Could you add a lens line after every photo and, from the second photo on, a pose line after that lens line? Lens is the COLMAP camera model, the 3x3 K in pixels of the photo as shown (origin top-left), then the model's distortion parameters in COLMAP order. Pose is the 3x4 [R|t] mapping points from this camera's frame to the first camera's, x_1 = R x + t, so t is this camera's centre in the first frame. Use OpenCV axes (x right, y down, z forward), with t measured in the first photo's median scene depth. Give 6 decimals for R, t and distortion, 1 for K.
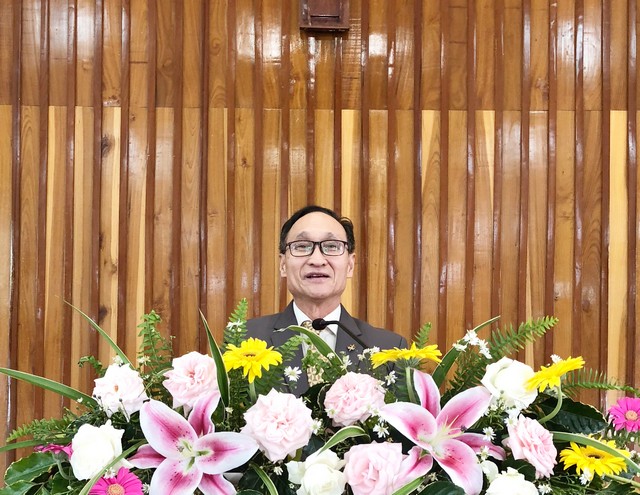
lens RADIAL K [[1008.3, 0, 321.4], [0, 1008.3, 248.4], [0, 0, 1]] dist [-0.034983, 0.000000]
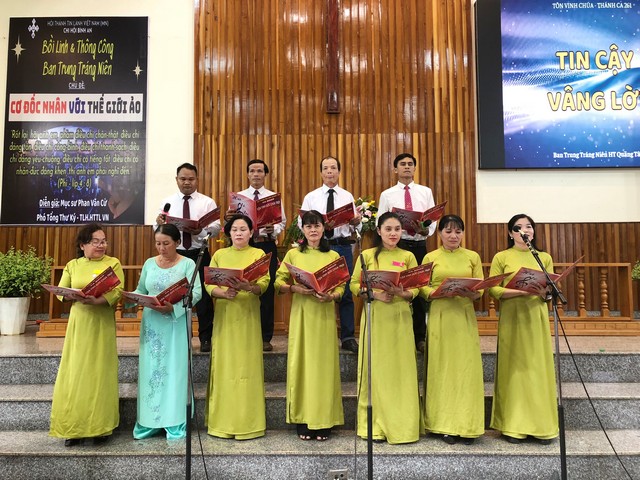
lens RADIAL K [[526.2, 0, 324.5], [0, 526.2, 233.7], [0, 0, 1]] dist [0.031792, -0.004513]
pose [[0.999889, -0.014756, 0.001887, -0.037778], [0.014264, 0.987005, 0.160054, -0.089592], [-0.004224, -0.160010, 0.987106, -0.915776]]
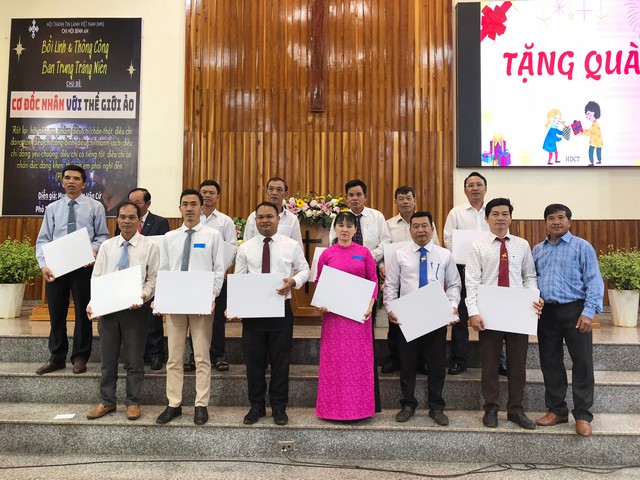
lens RADIAL K [[526.2, 0, 319.8], [0, 526.2, 234.4], [0, 0, 1]] dist [0.031792, -0.004513]
pose [[0.999712, -0.002729, -0.023831, 0.058415], [0.006824, 0.984809, 0.173507, -0.104022], [0.022995, -0.173620, 0.984544, -0.994595]]
